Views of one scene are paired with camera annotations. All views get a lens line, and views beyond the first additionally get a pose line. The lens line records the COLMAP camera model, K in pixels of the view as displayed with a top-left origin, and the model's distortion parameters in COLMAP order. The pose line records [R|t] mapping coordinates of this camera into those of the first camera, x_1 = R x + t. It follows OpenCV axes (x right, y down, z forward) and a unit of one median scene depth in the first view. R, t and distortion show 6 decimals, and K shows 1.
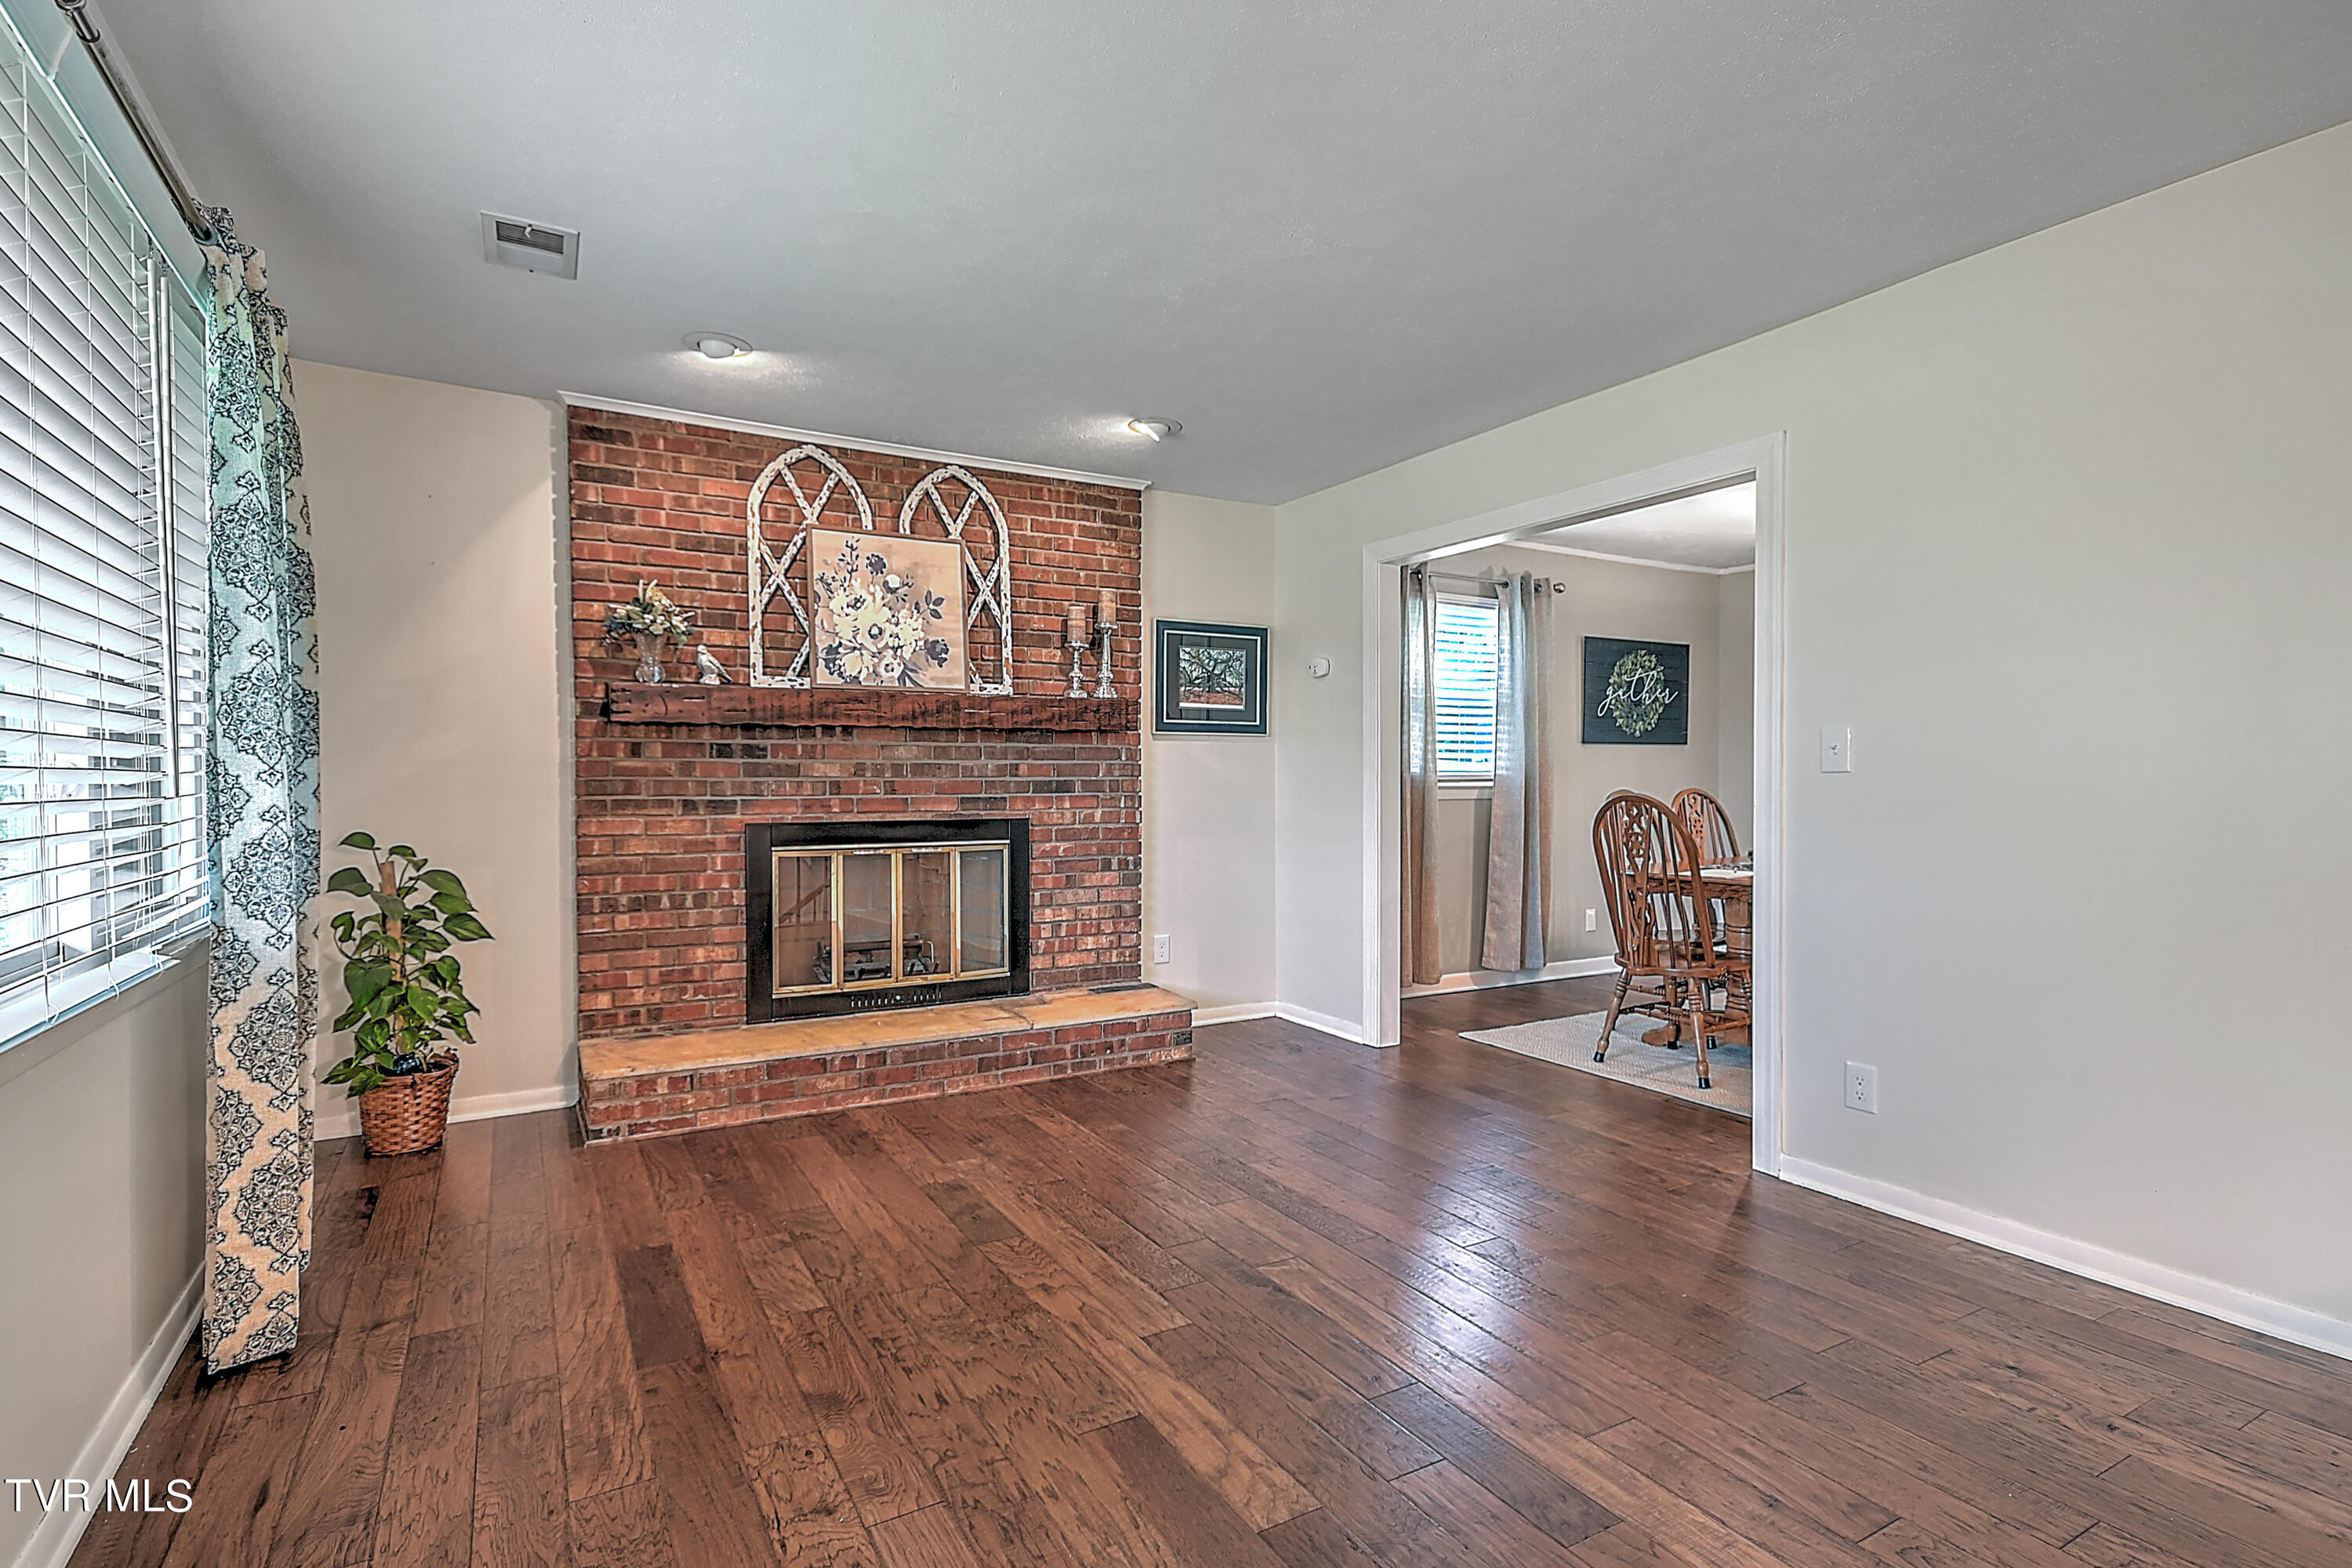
lens RADIAL K [[1128.1, 0, 1174.2], [0, 1128.1, 771.8], [0, 0, 1]] dist [0.018591, -0.000477]
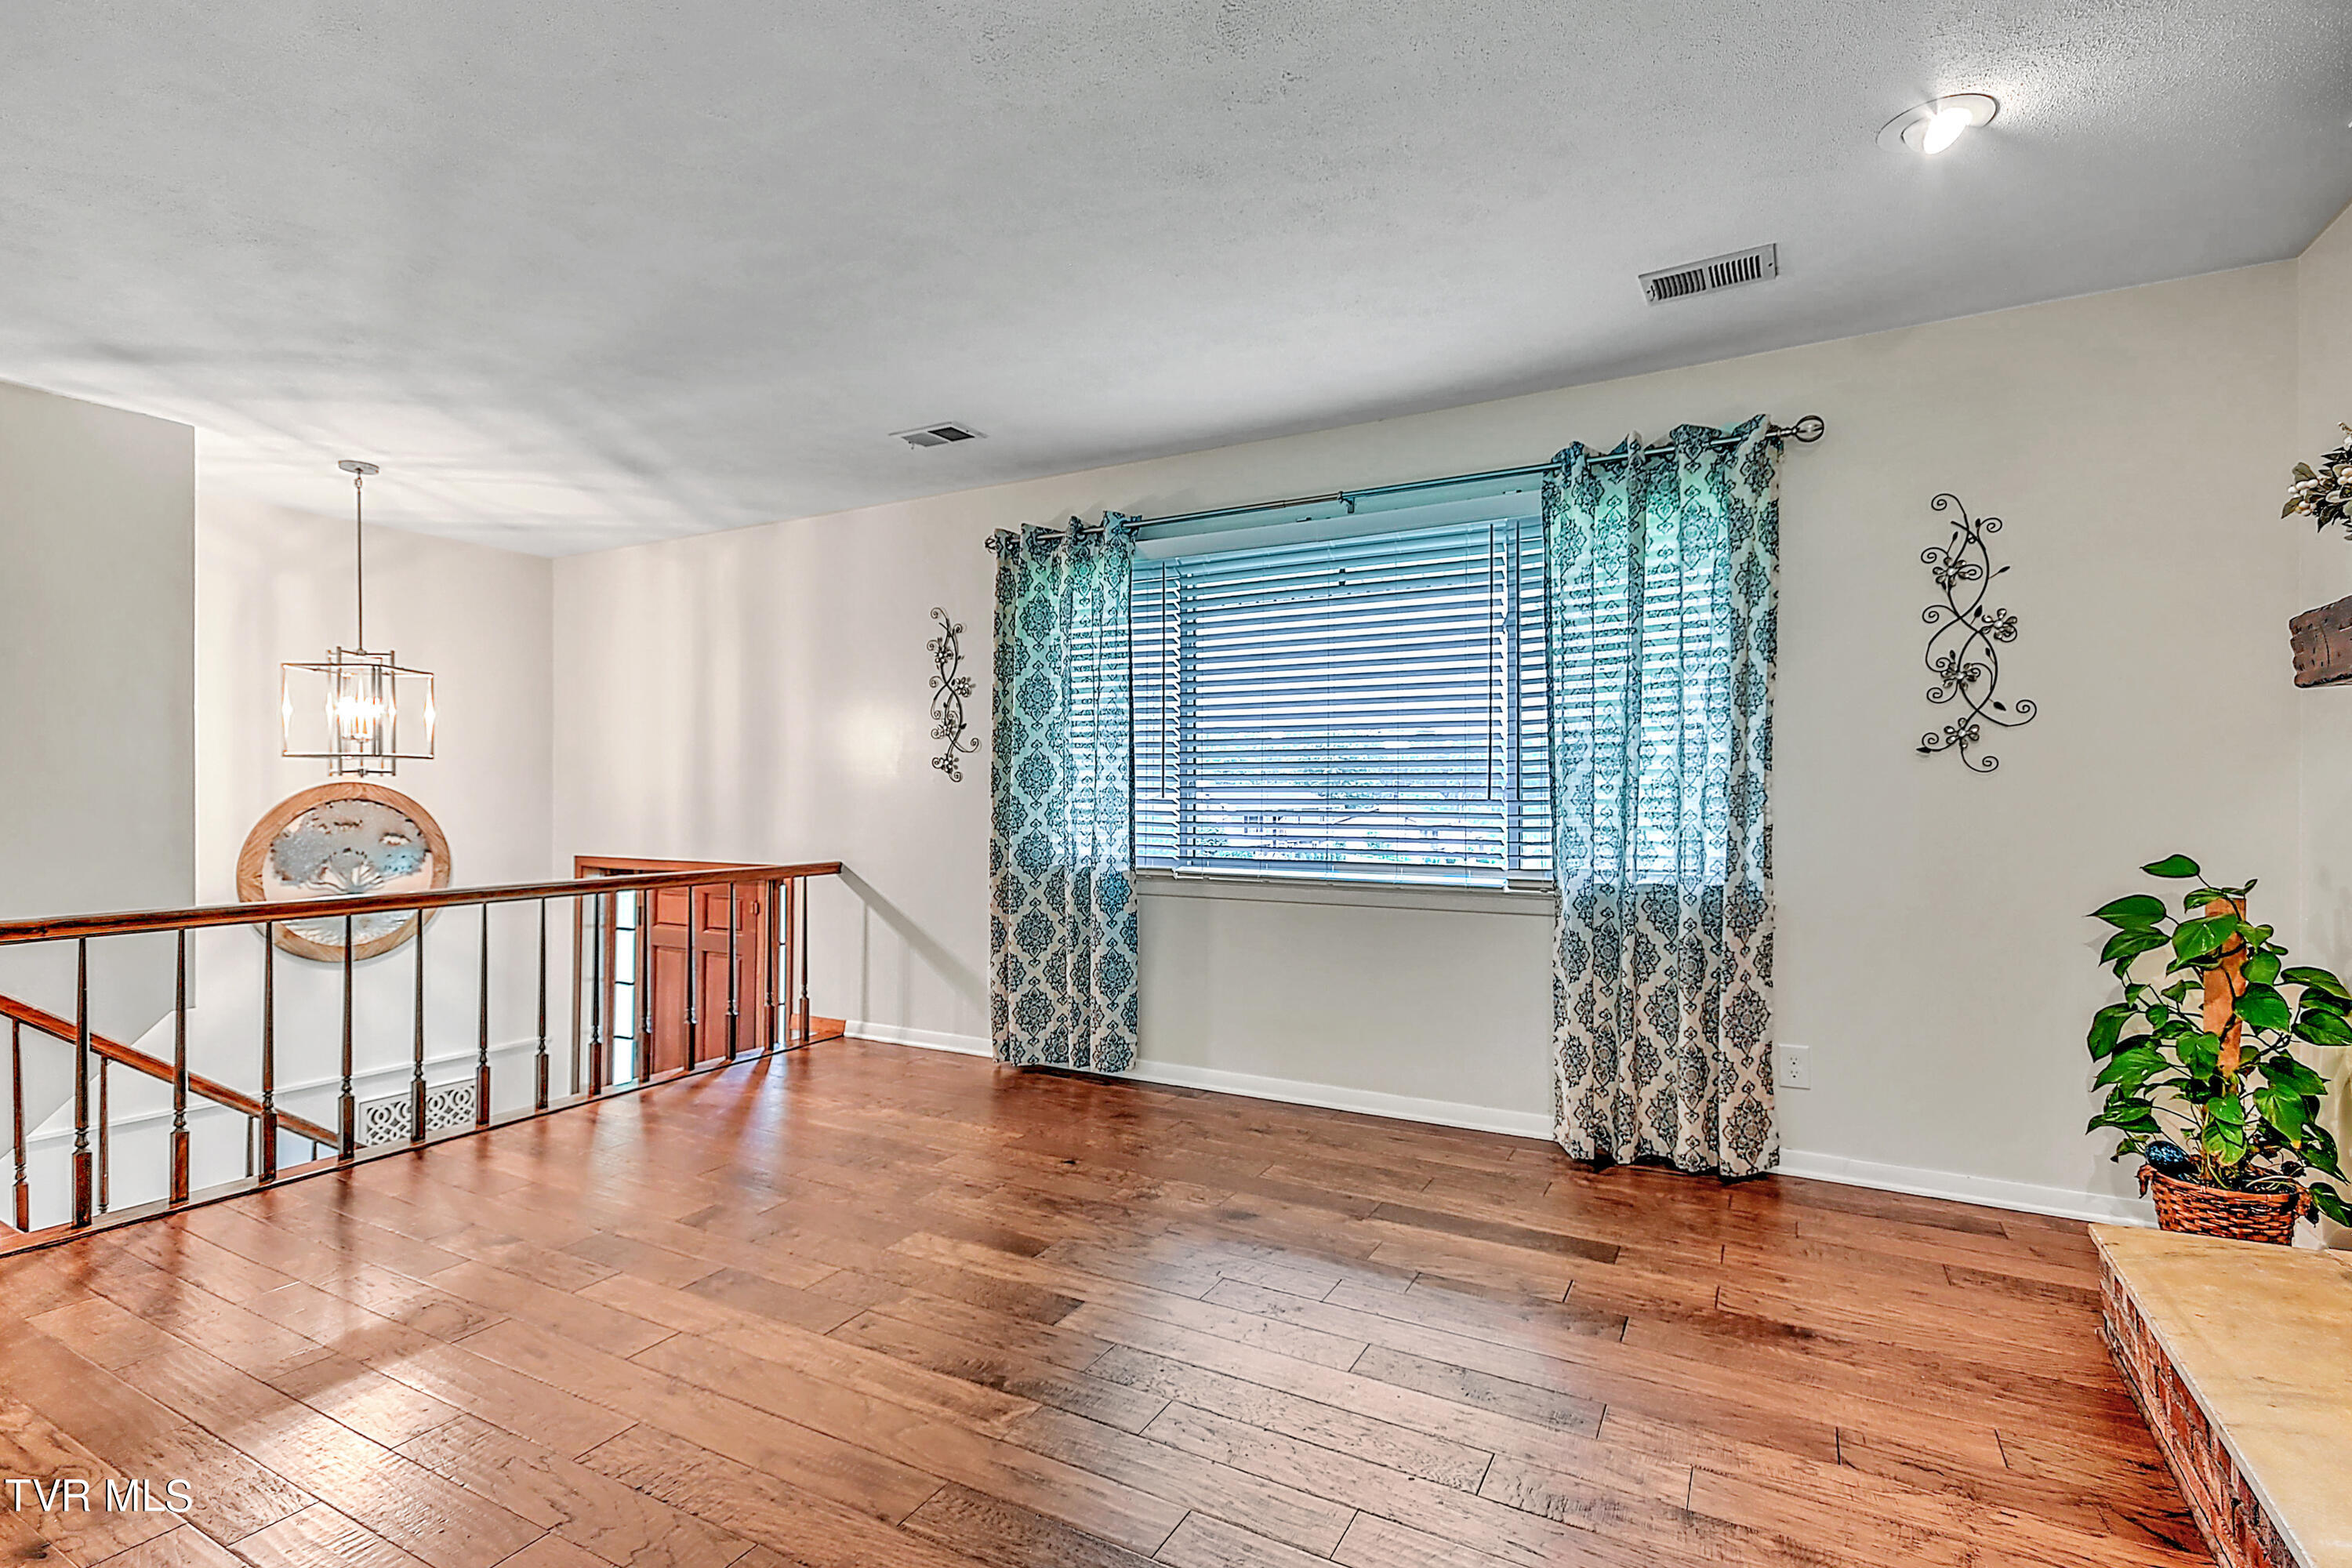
lens RADIAL K [[1111.4, 0, 1176.0], [0, 1111.4, 784.0], [0, 0, 1]] dist [0.023758, 0.000145]
pose [[-0.860689, -0.005347, -0.509102, 0.423575], [0.005108, 0.999804, -0.019136, 0.023876], [0.509105, -0.019070, -0.860493, 1.880718]]
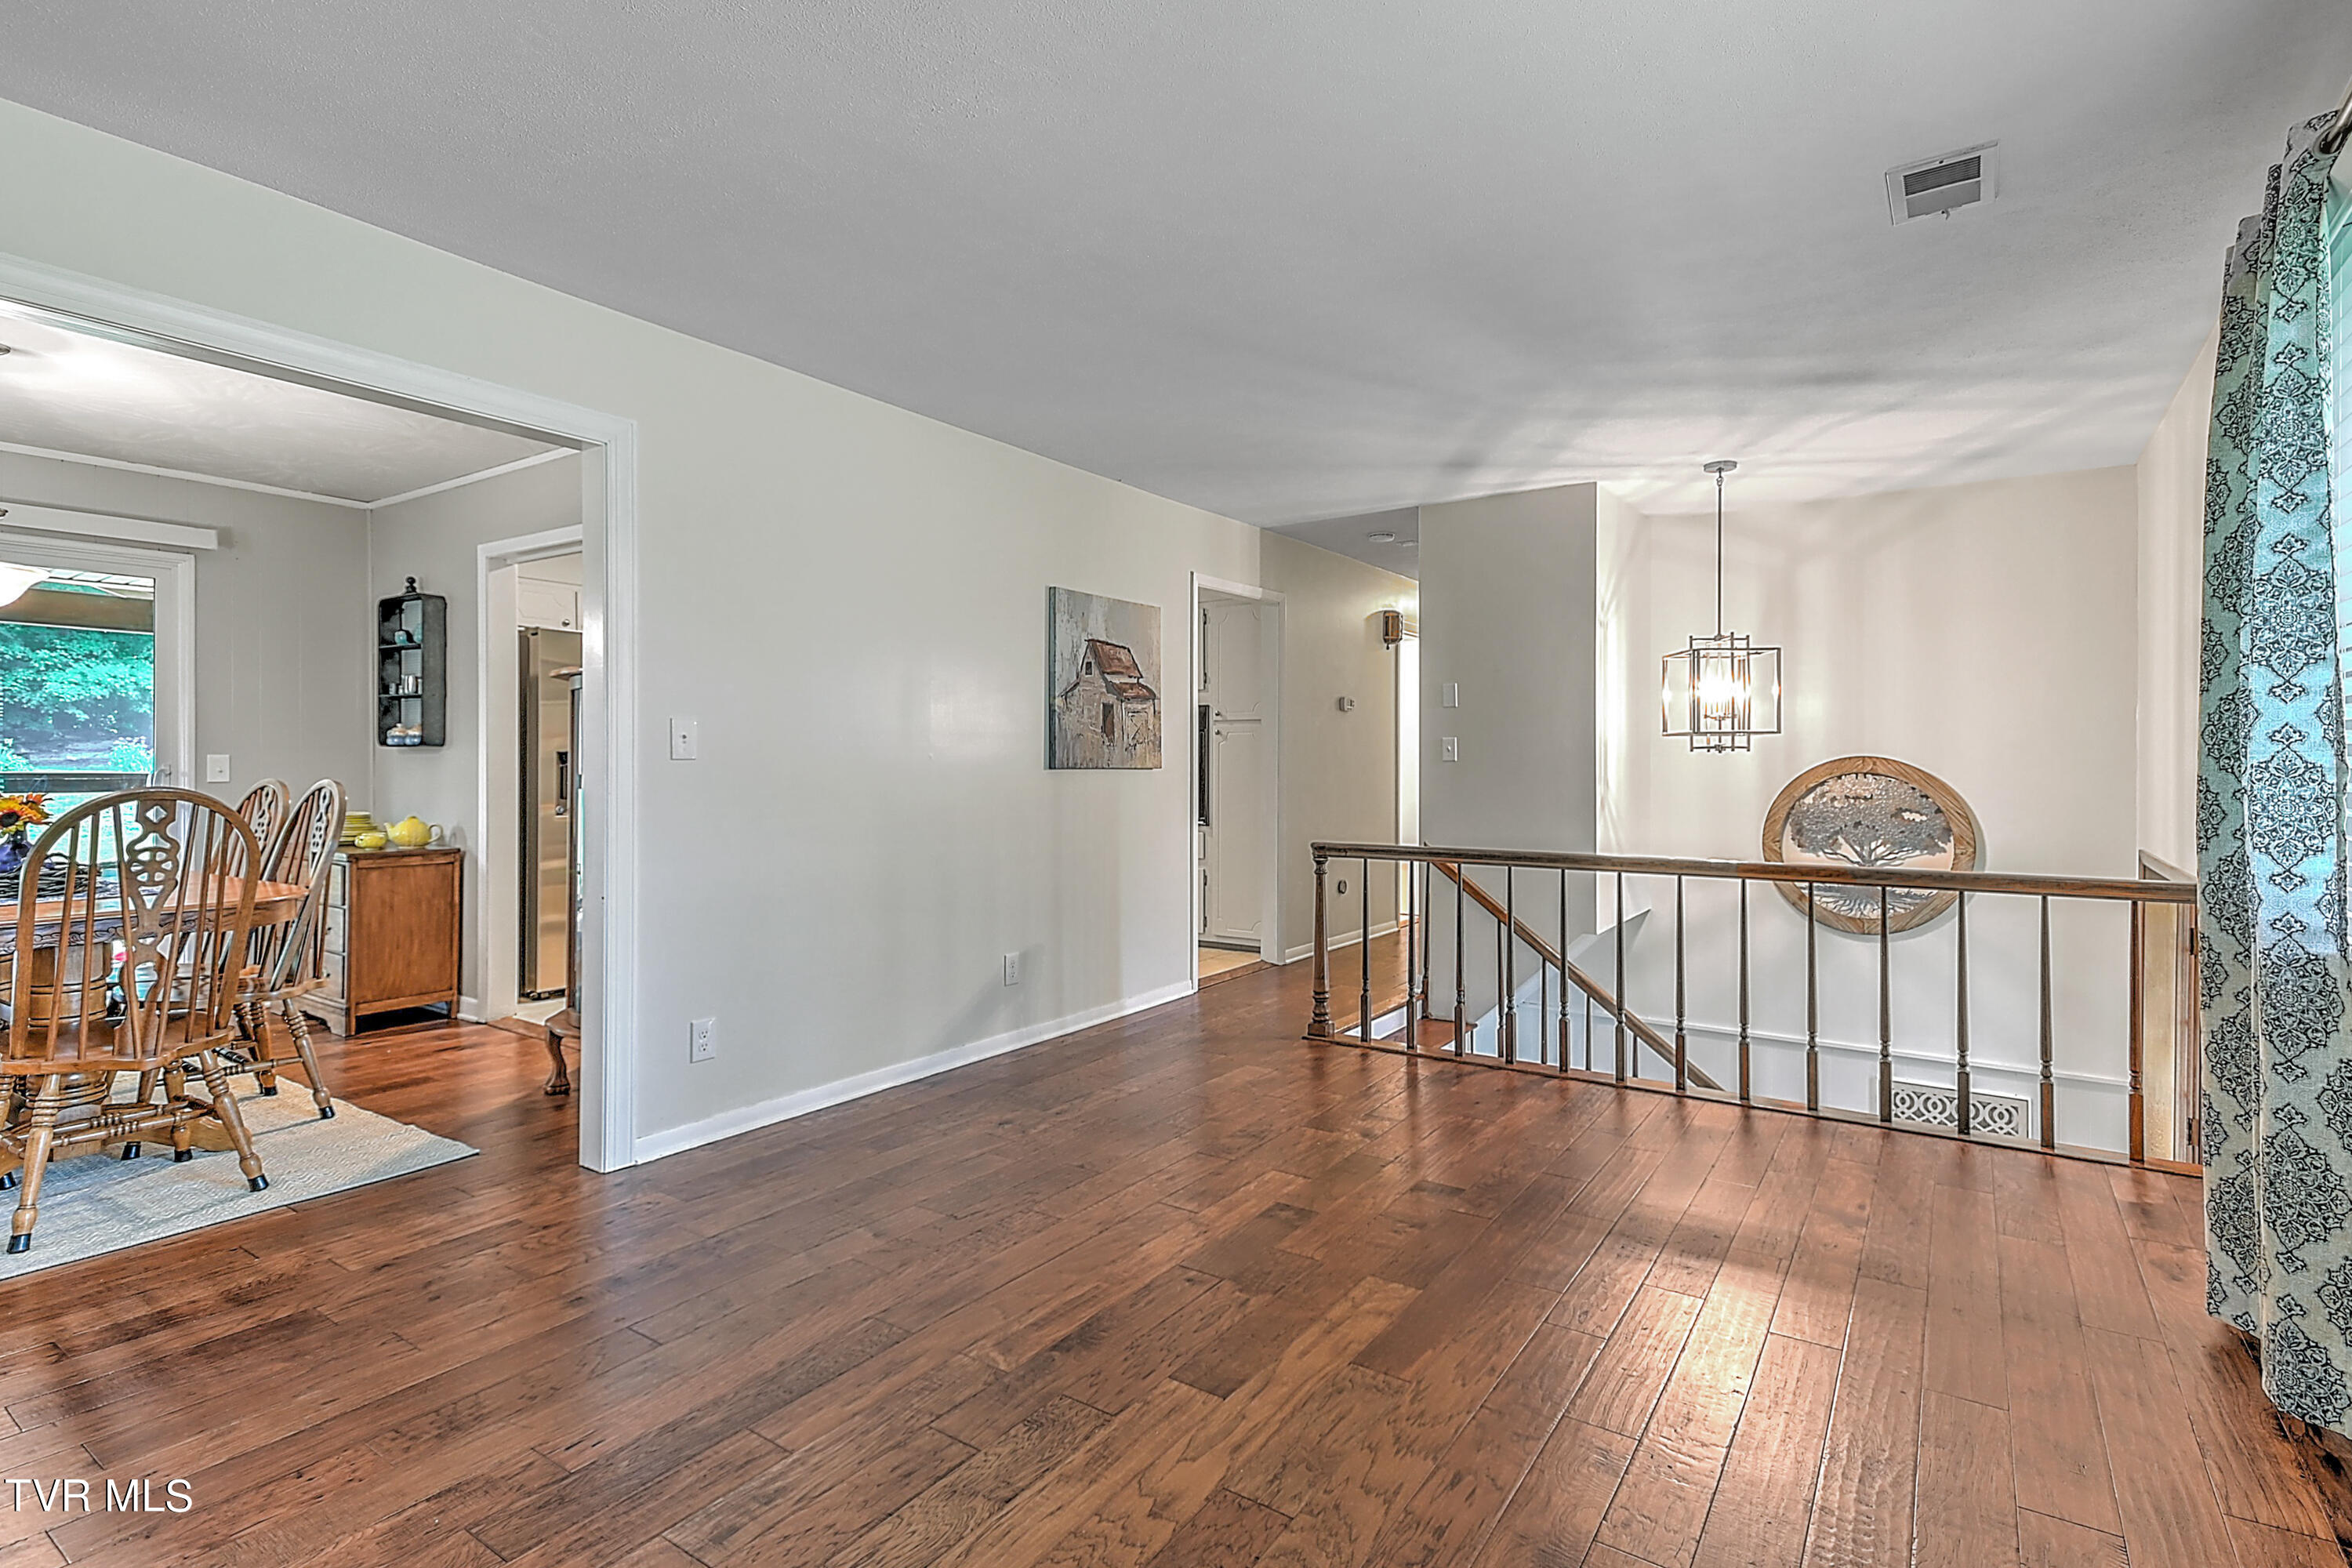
lens RADIAL K [[1128.1, 0, 1174.2], [0, 1128.1, 771.8], [0, 0, 1]] dist [0.018591, -0.000477]
pose [[-0.426456, -0.004632, 0.904497, -0.773491], [-0.007604, 0.999970, 0.001536, 0.009000], [-0.904477, -0.006223, -0.426478, 1.351474]]
